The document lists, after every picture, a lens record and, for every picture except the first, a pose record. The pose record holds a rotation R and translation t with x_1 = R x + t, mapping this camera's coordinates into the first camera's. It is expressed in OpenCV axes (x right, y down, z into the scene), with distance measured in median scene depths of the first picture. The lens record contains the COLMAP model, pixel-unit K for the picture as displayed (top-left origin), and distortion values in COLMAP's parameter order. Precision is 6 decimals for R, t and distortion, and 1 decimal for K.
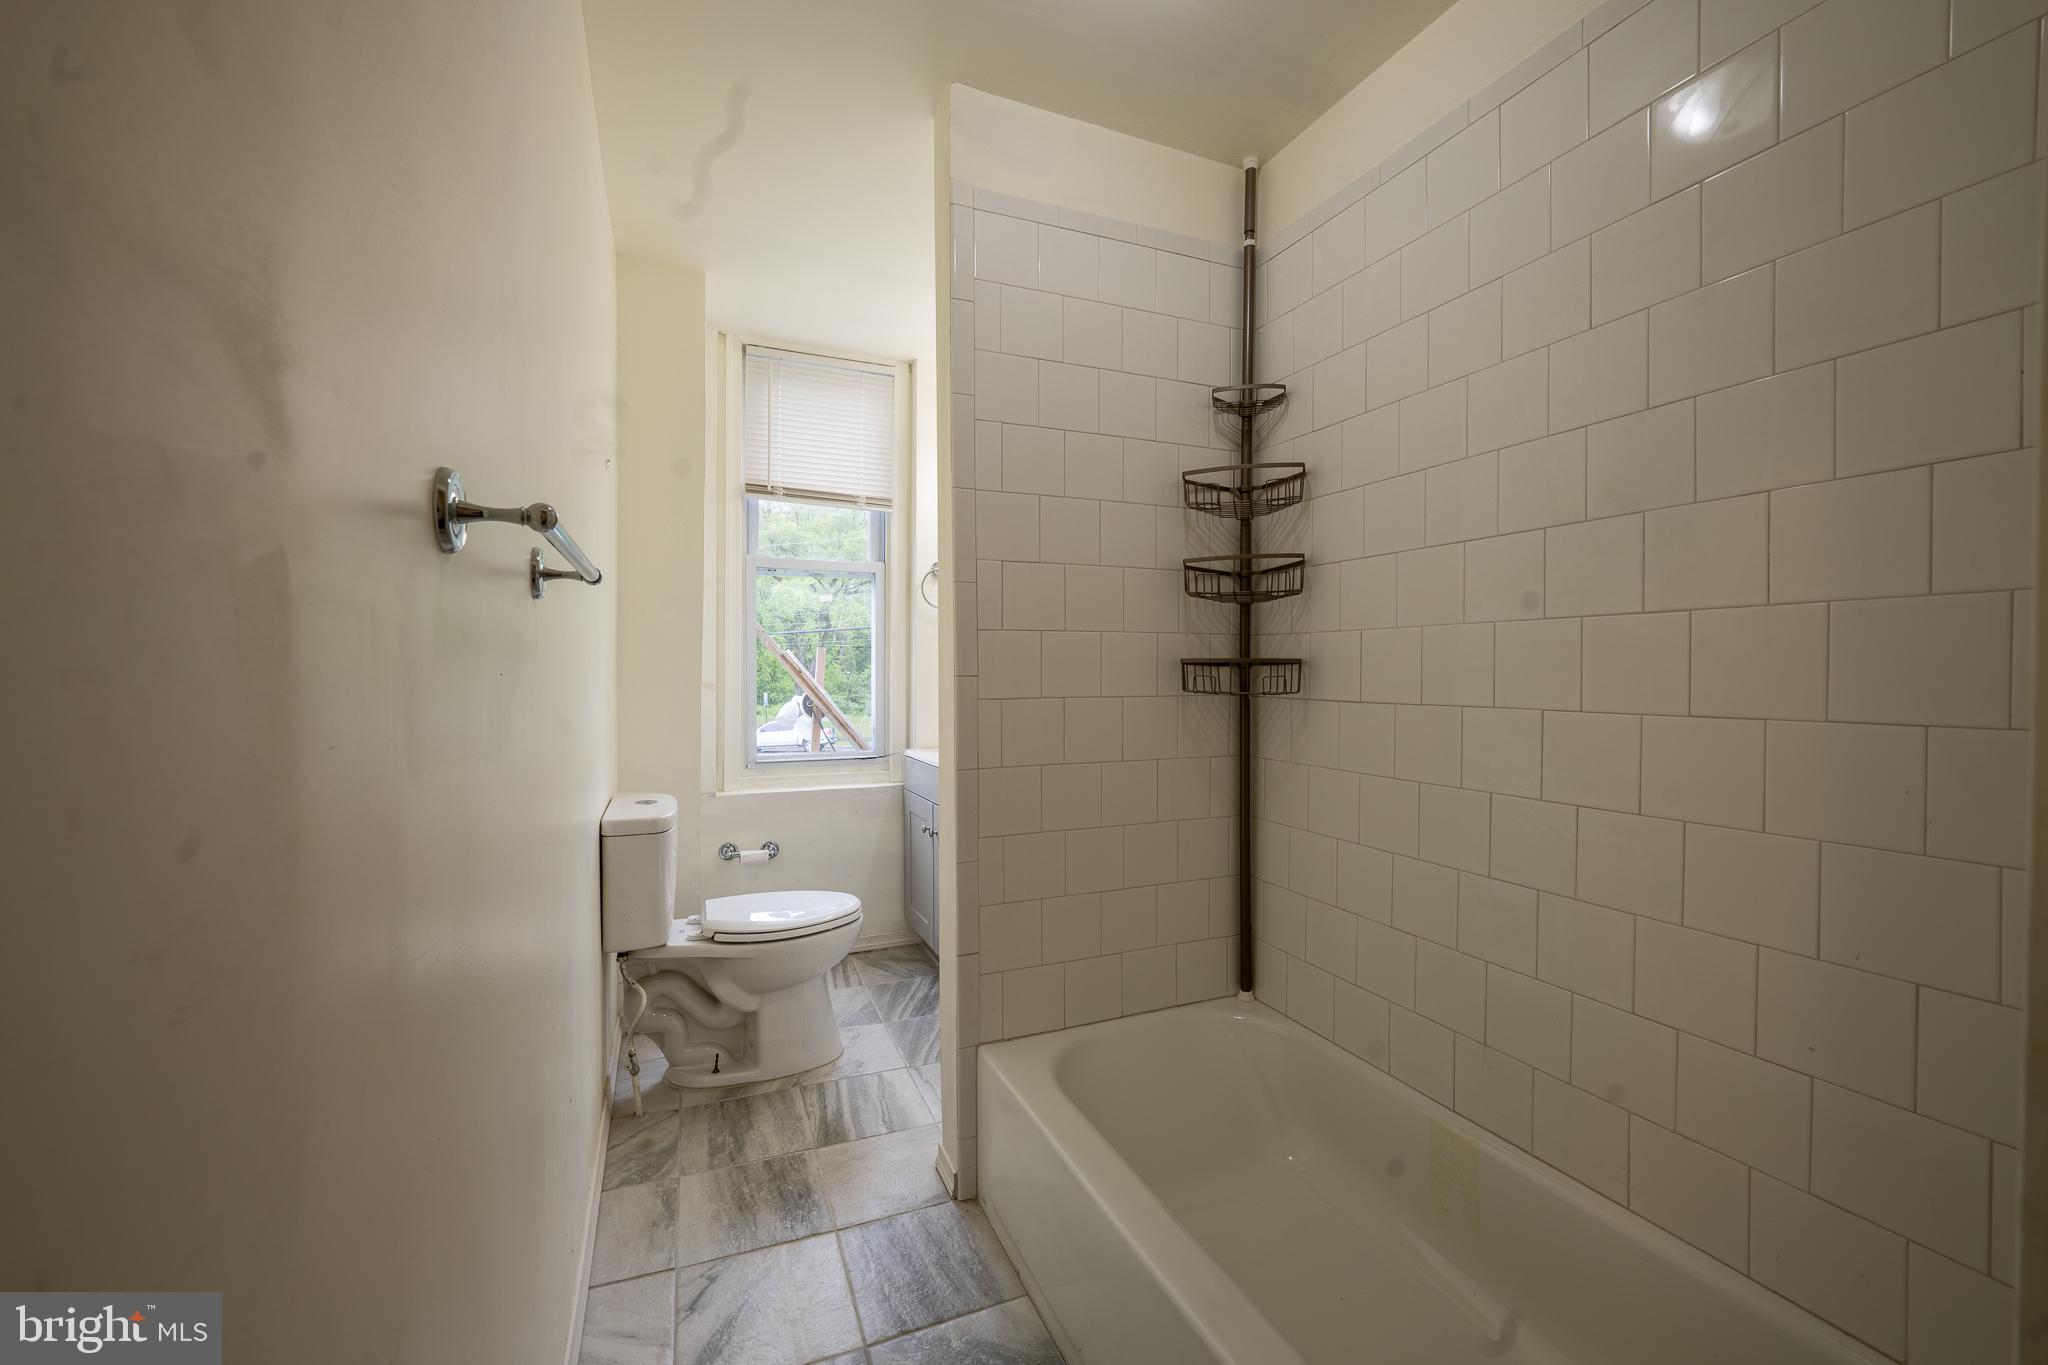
lens RADIAL K [[816.4, 0, 1032.5], [0, 816.4, 684.2], [0, 0, 1]] dist [-0.007966, 0.001789]
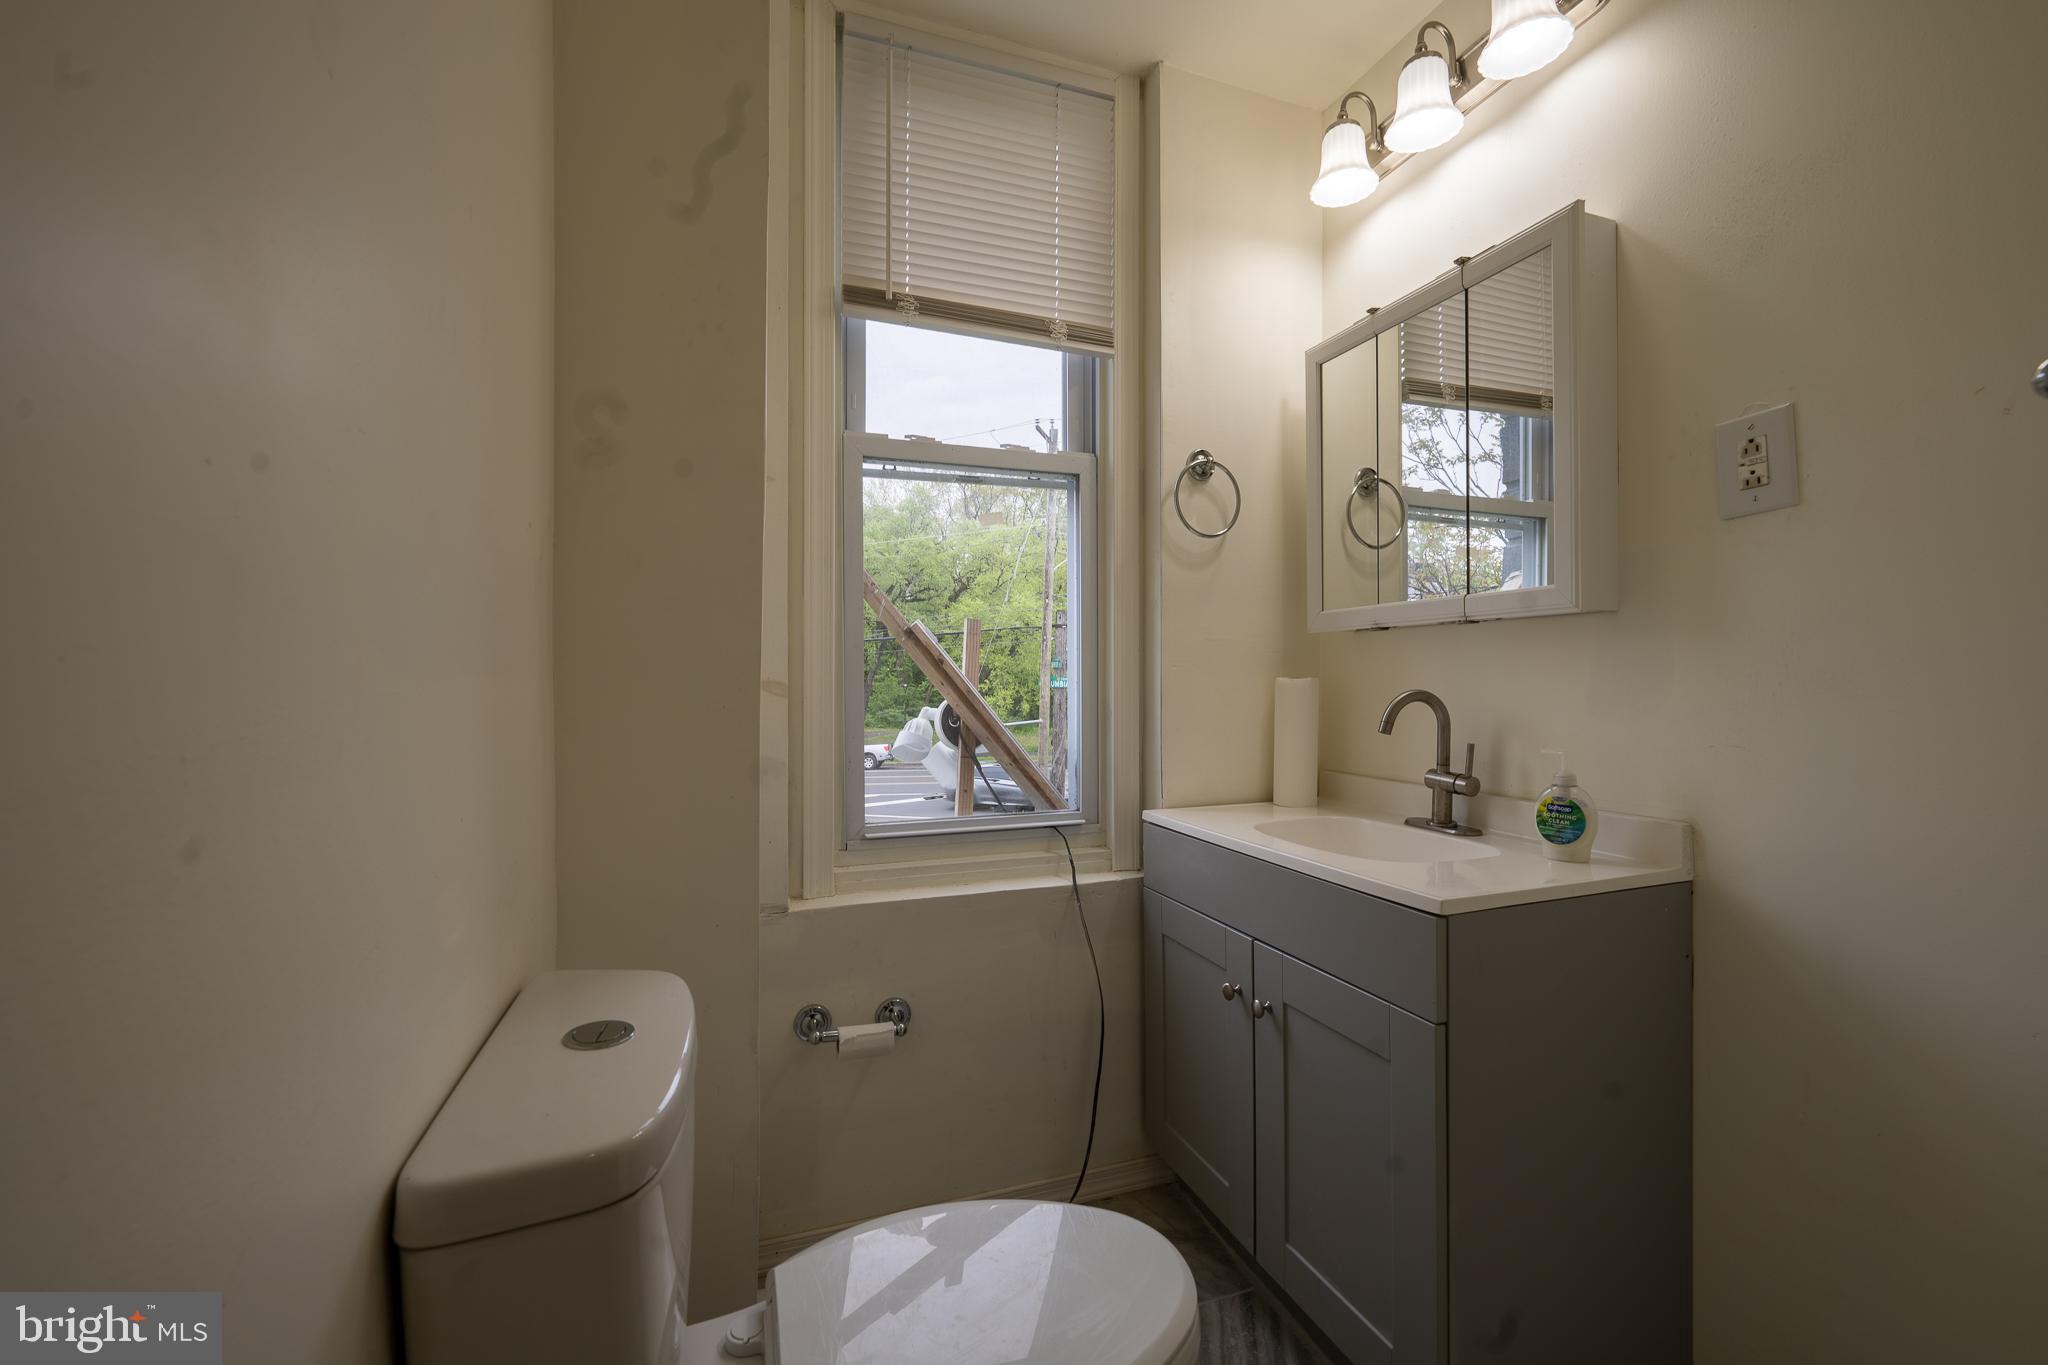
lens RADIAL K [[816.4, 0, 1016.4], [0, 816.4, 680.0], [0, 0, 1]] dist [-0.007966, 0.001789]
pose [[0.997193, -0.010598, -0.074117, -0.198023], [0.009034, 0.999730, -0.021401, 0.008375], [0.074324, 0.020671, 0.997020, 0.480285]]
